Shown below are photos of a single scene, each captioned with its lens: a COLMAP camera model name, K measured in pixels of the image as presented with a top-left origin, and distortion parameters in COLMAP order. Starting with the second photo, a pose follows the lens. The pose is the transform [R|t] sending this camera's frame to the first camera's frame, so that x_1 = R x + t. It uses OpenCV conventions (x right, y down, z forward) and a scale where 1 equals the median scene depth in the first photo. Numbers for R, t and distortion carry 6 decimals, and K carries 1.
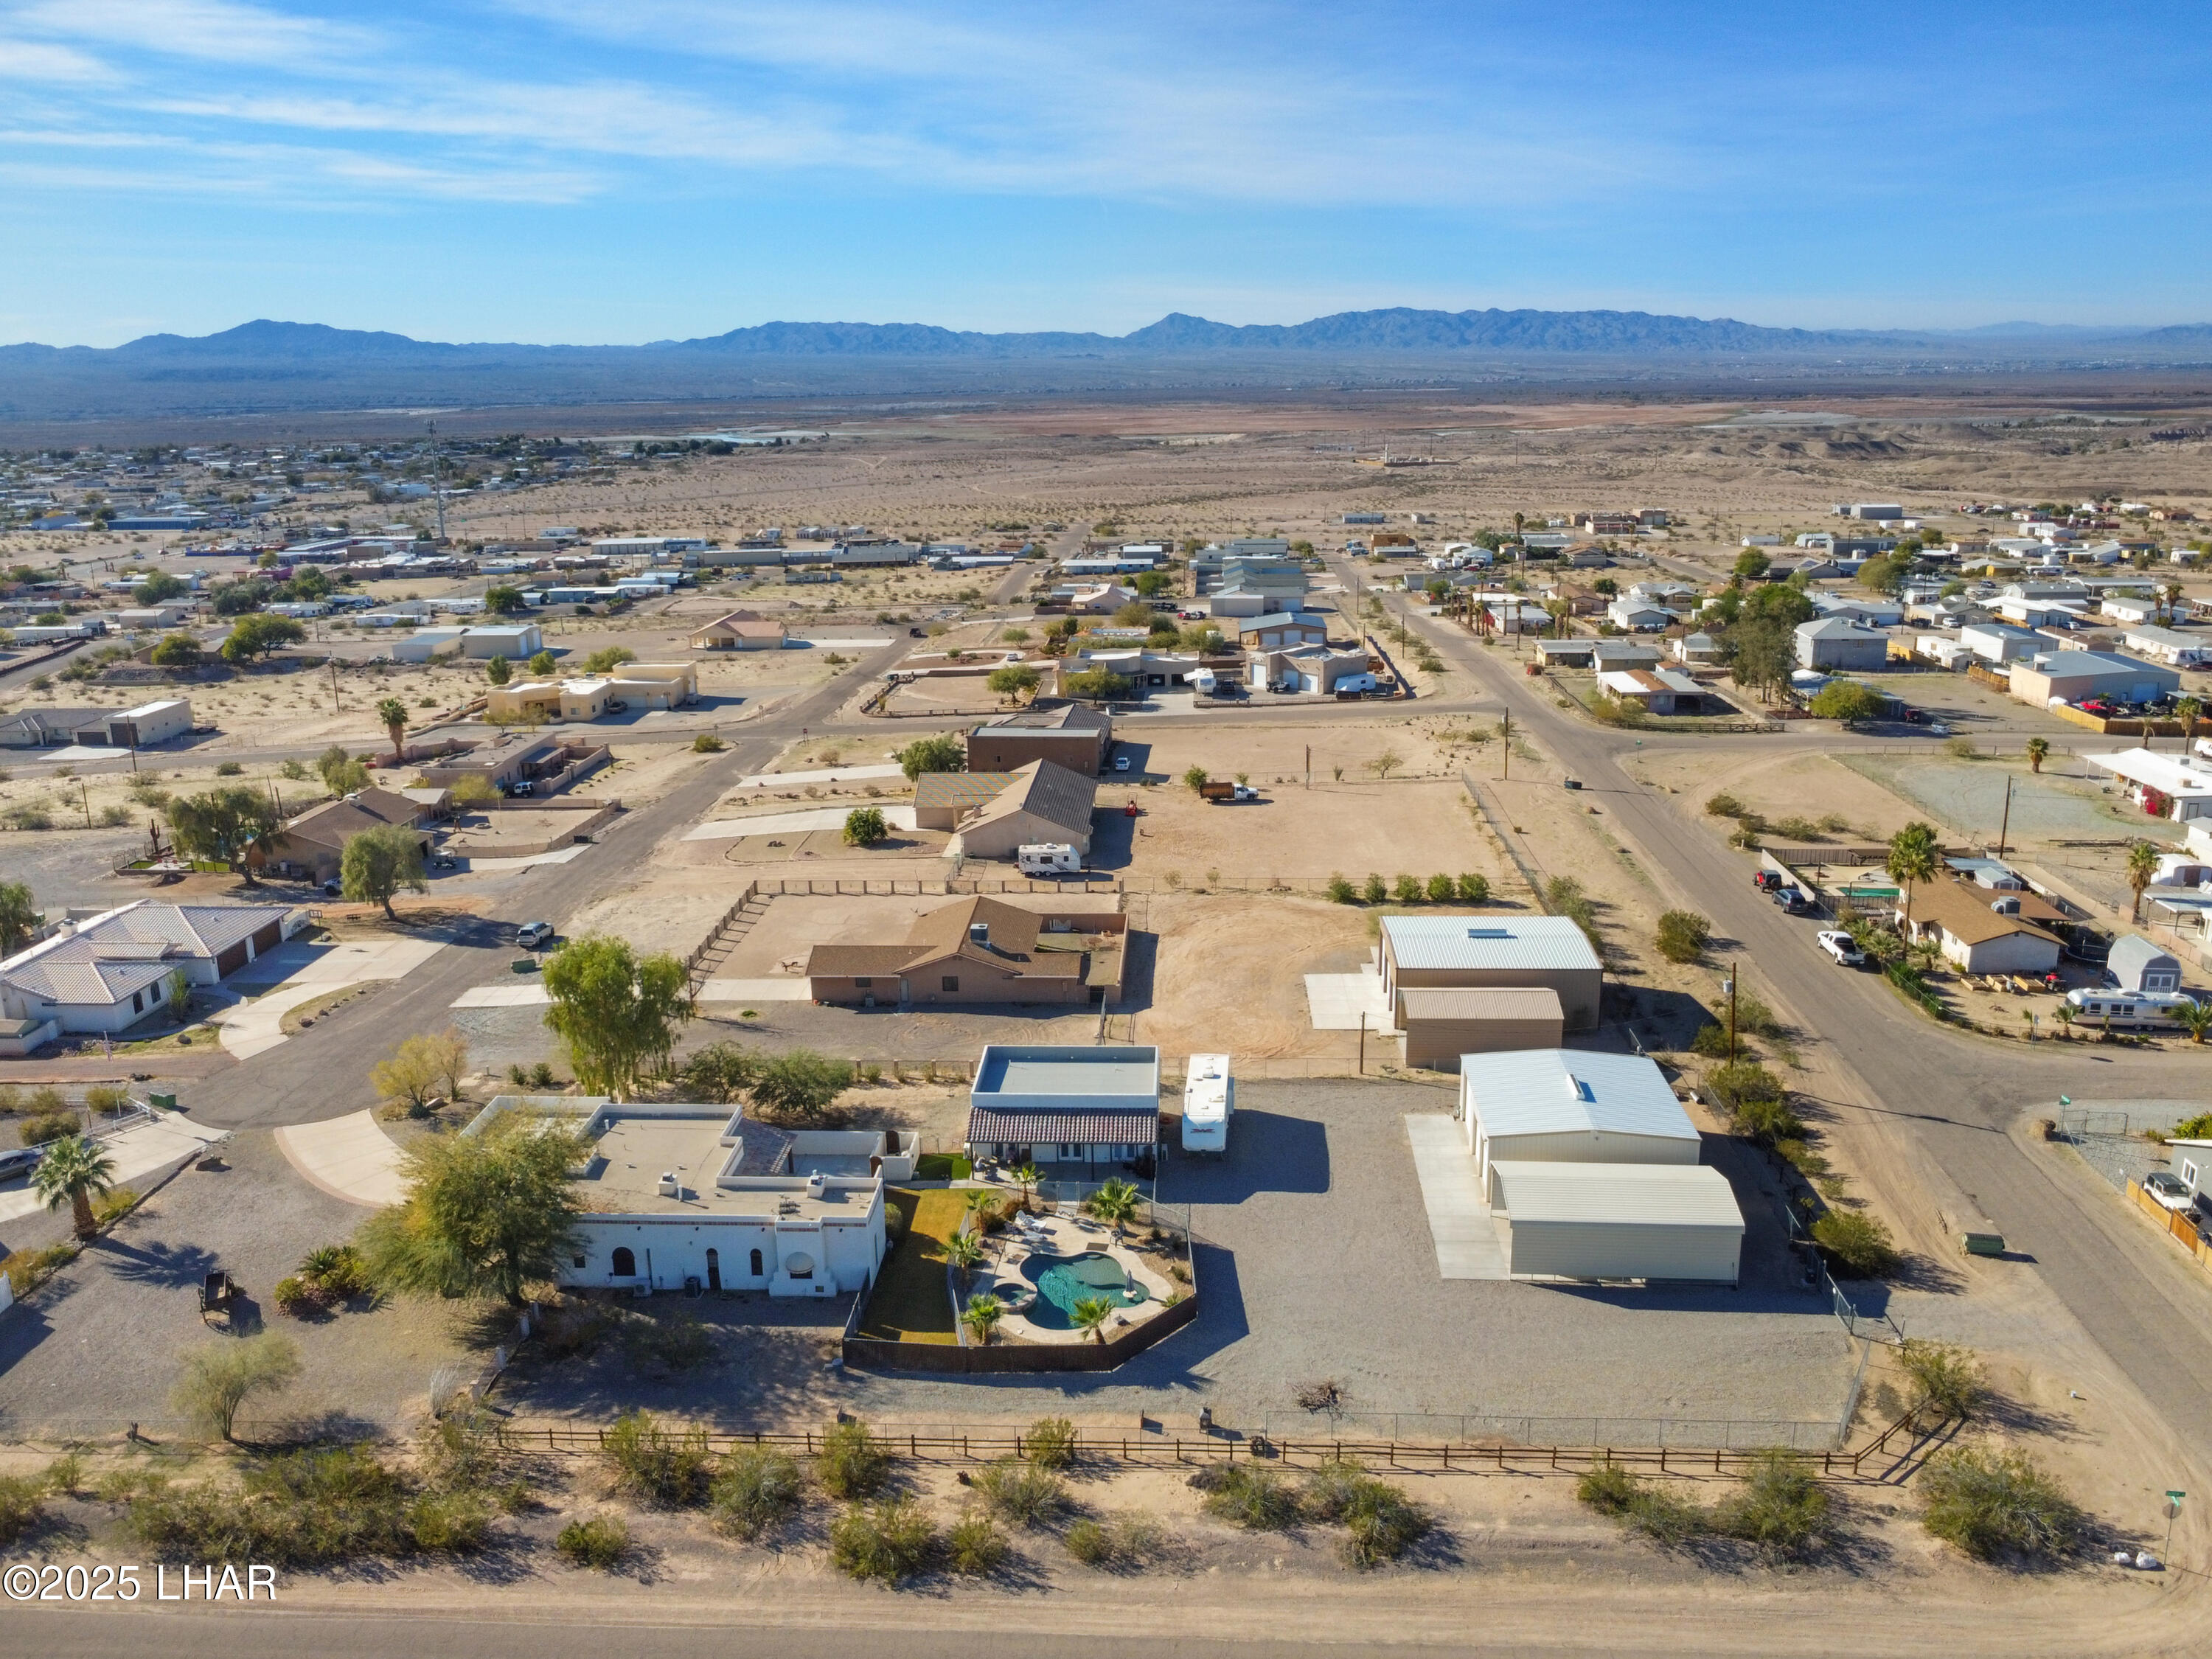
lens RADIAL K [[1724.5, 0, 1106.0], [0, 1724.5, 829.5], [0, 0, 1]] dist [-0.000315, 0.001220]
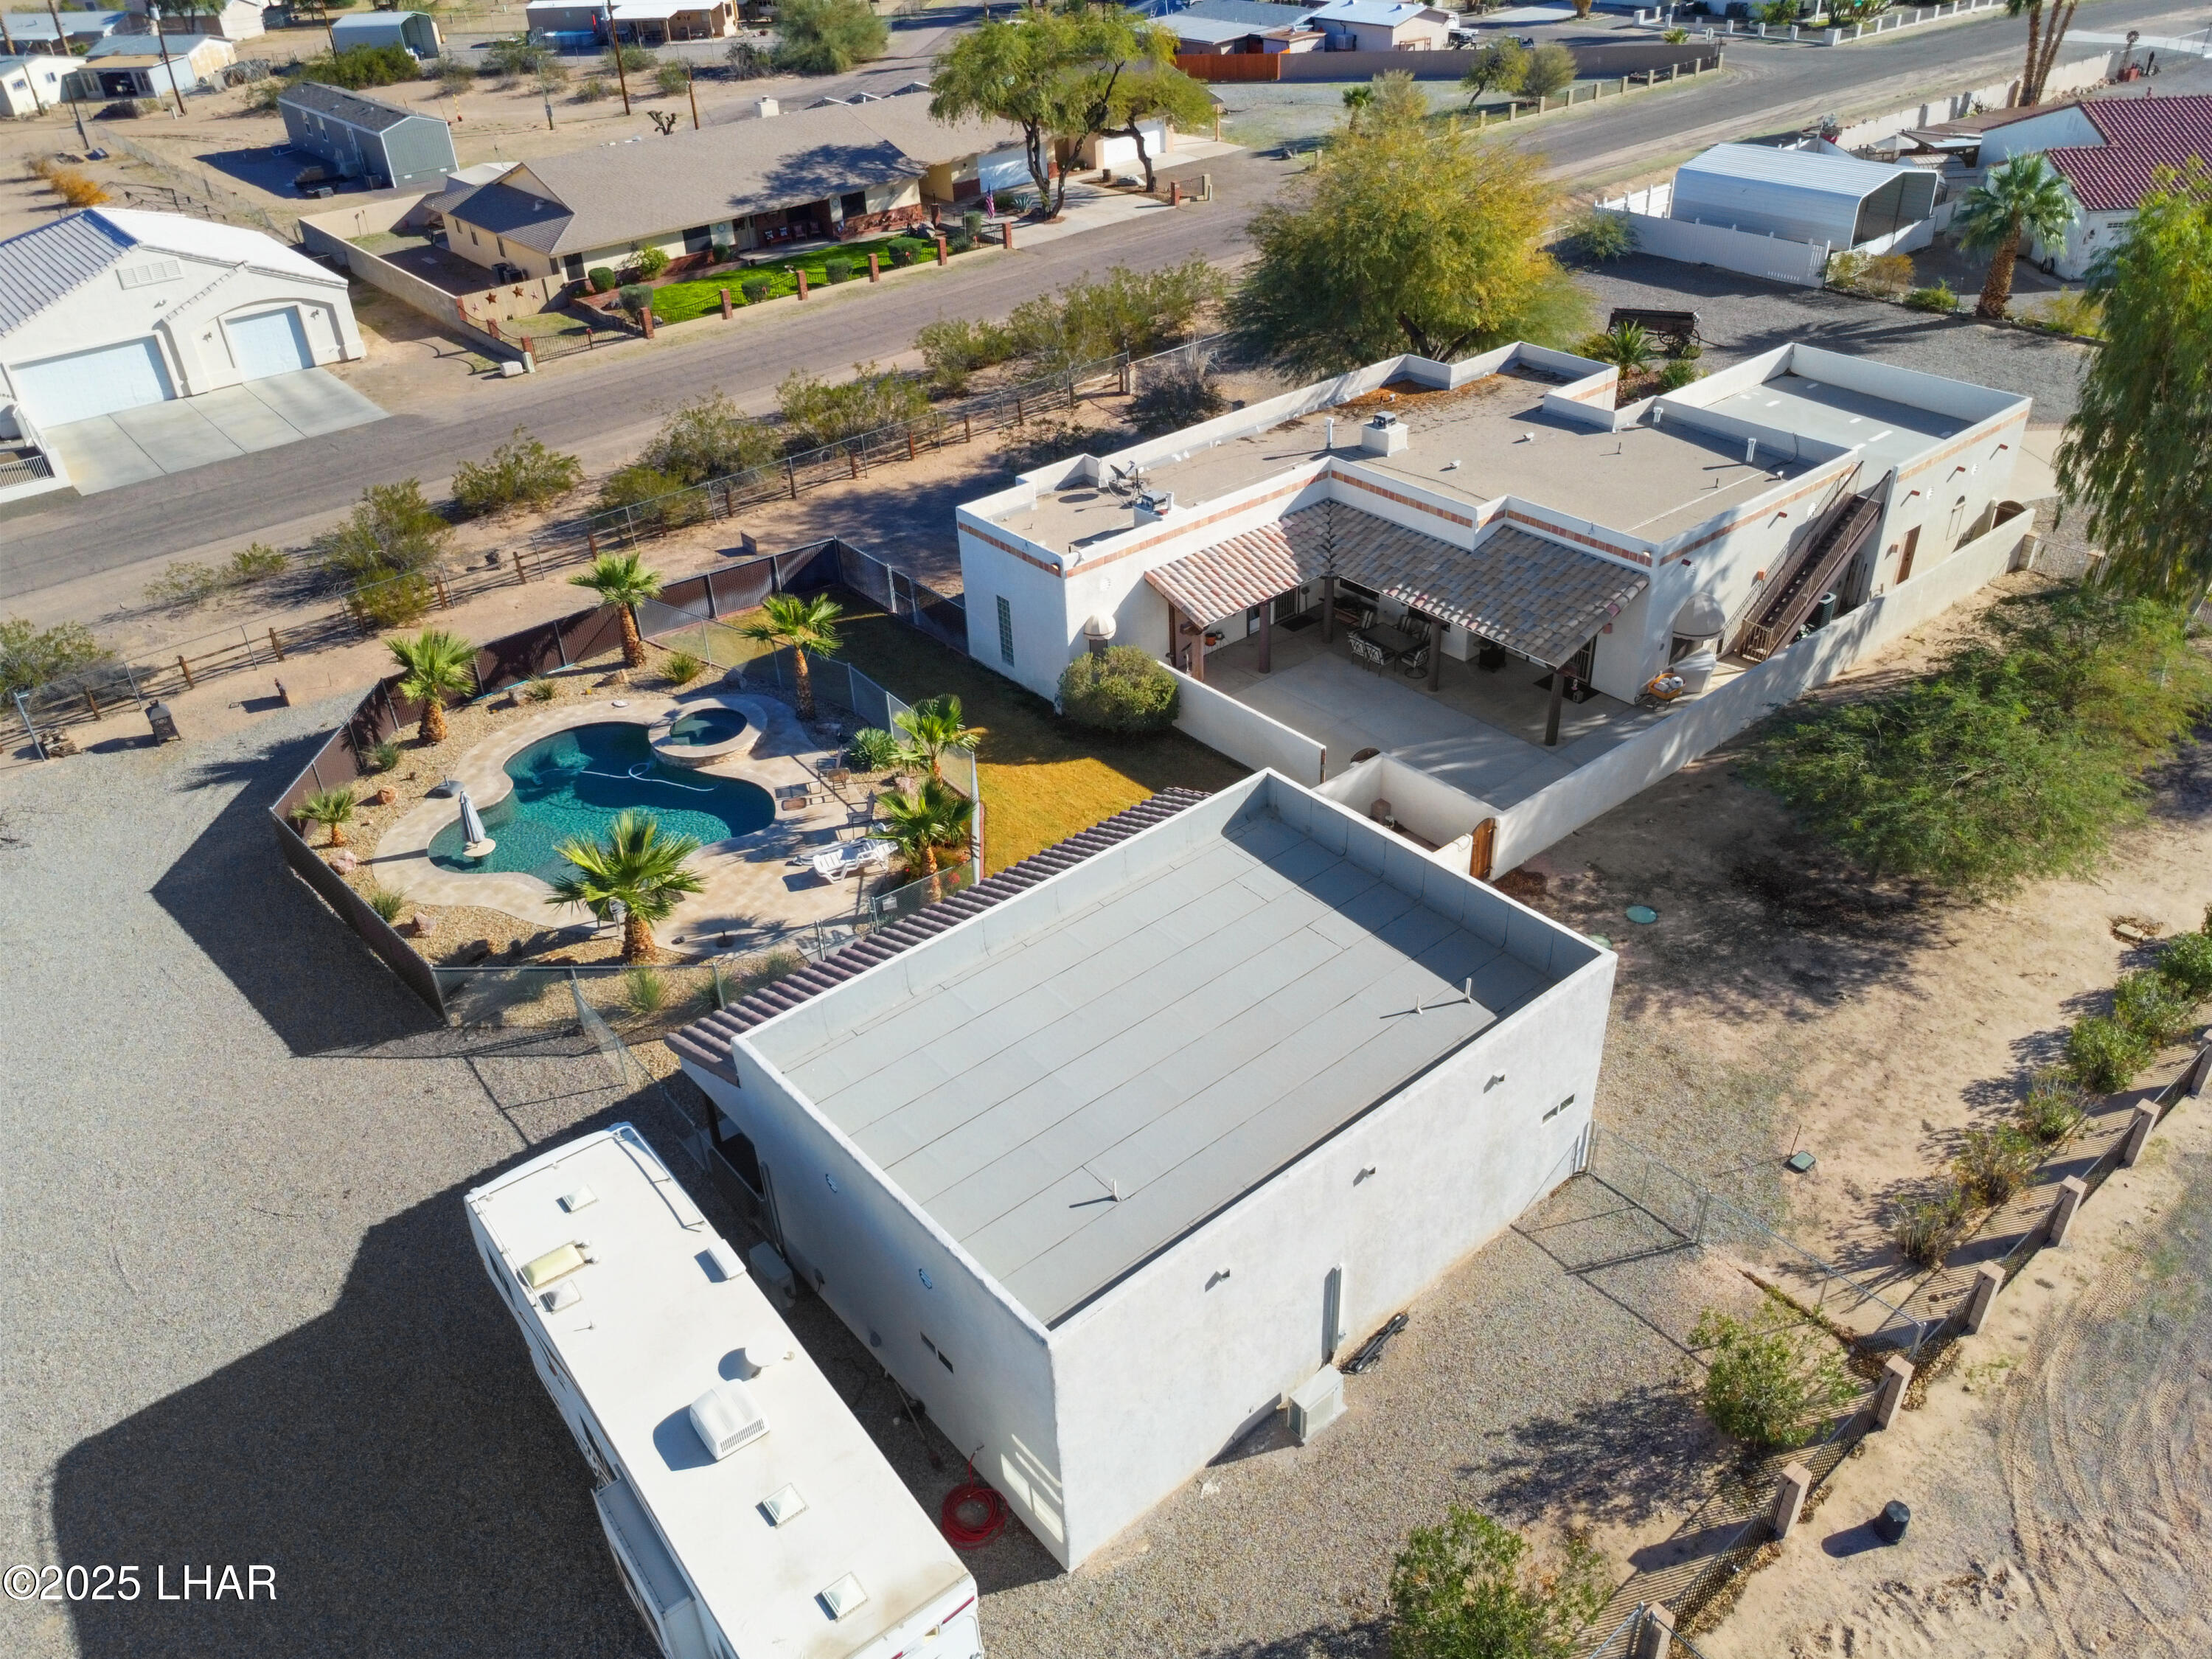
lens RADIAL K [[1665.4, 0, 1107.7], [0, 1665.4, 819.9], [0, 0, 1]] dist [-0.001479, 0.007700]
pose [[-0.733159, 0.410825, -0.541942, 0.113612], [-0.125000, 0.701919, 0.701202, -0.046543], [0.668471, 0.581835, -0.463265, 1.203685]]
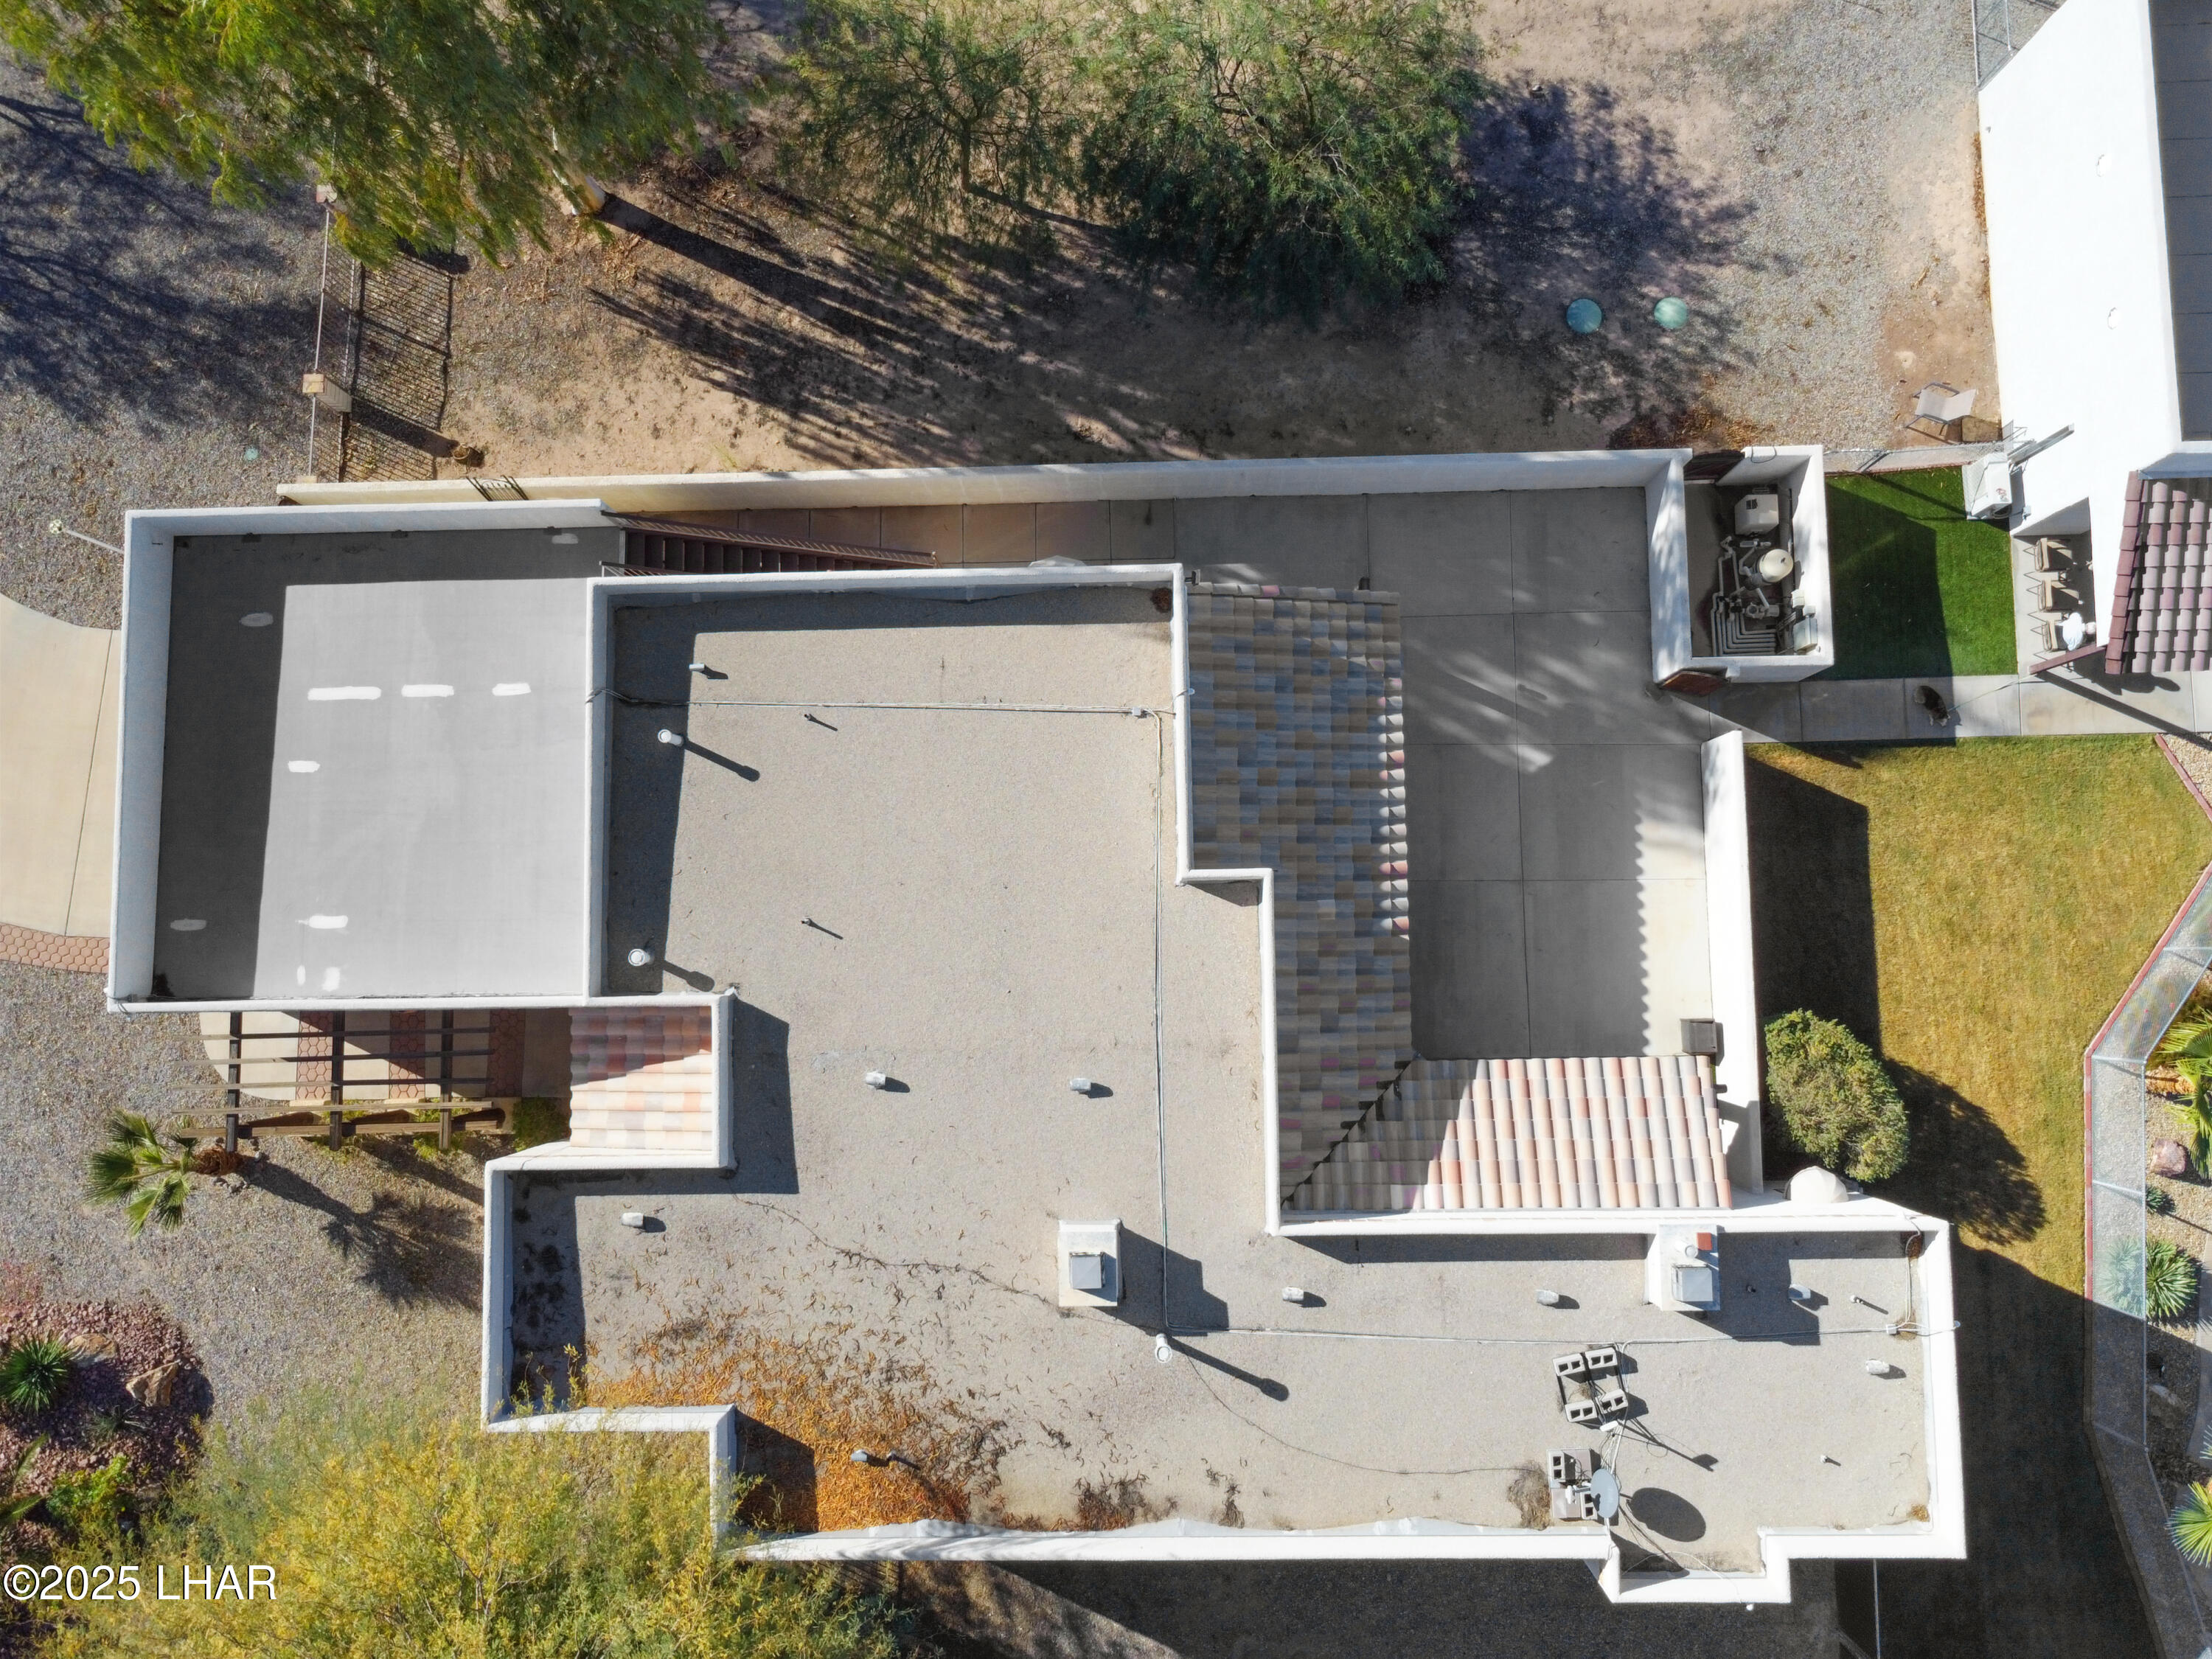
lens RADIAL K [[1671.0, 0, 1104.7], [0, 1671.0, 812.6], [0, 0, 1]] dist [0.003657, -0.007641]
pose [[0.997476, -0.069943, -0.012208, -0.237503], [0.035616, 0.344182, 0.938227, -0.048607], [-0.061421, -0.936294, 0.345804, 0.949839]]
